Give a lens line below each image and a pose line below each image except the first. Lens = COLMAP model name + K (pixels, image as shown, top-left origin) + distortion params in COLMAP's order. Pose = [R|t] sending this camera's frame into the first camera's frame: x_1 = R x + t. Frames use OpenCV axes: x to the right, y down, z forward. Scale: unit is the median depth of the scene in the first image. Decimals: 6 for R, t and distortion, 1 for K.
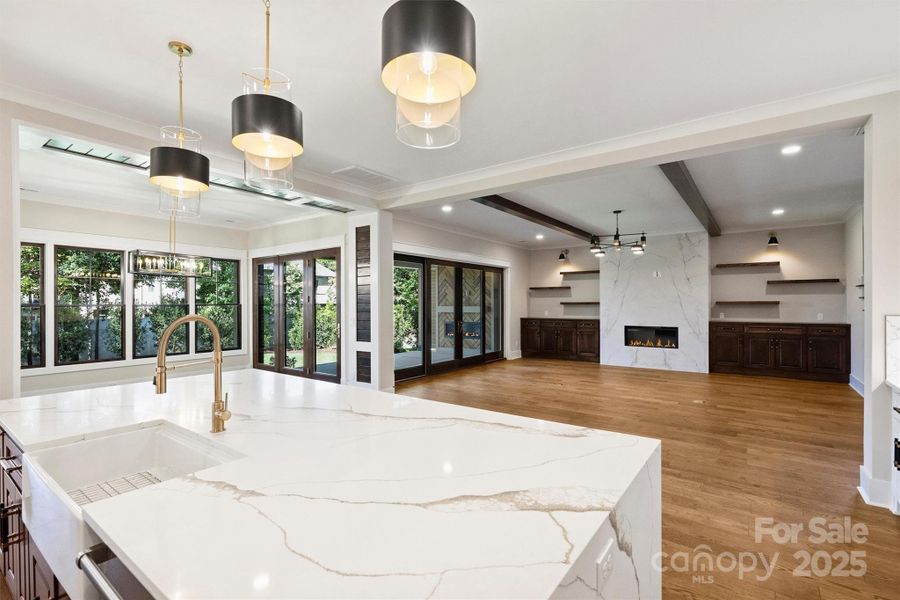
lens RADIAL K [[420.2, 0, 447.3], [0, 420.2, 303.5], [0, 0, 1]] dist [0.000784, 0.000040]
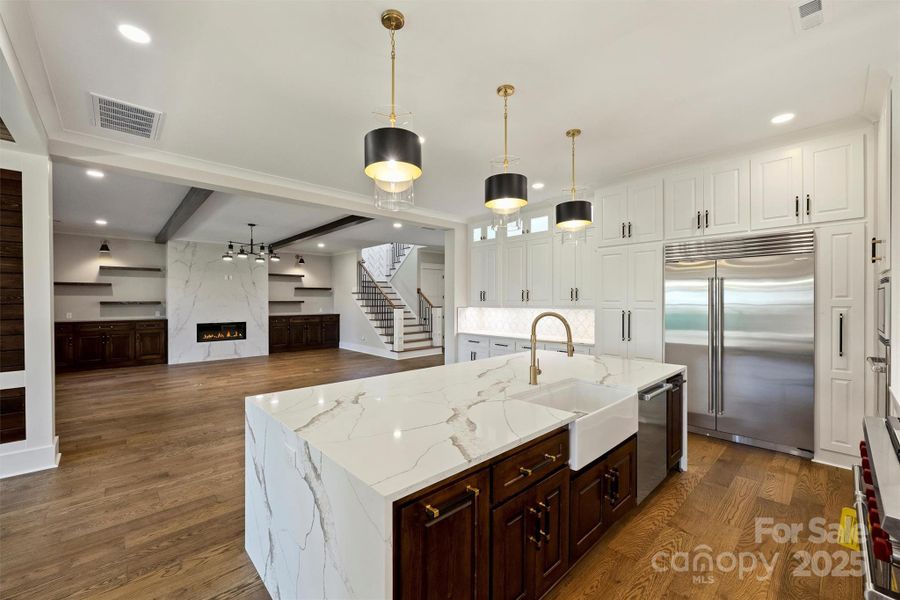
lens RADIAL K [[370.5, 0, 447.5], [0, 370.5, 300.7], [0, 0, 1]] dist [0.002533, -0.000048]
pose [[0.183457, 0.002485, 0.983025, -0.408285], [0.000628, 0.999996, -0.002645, -0.002274], [-0.983027, 0.001103, 0.183455, 0.215167]]
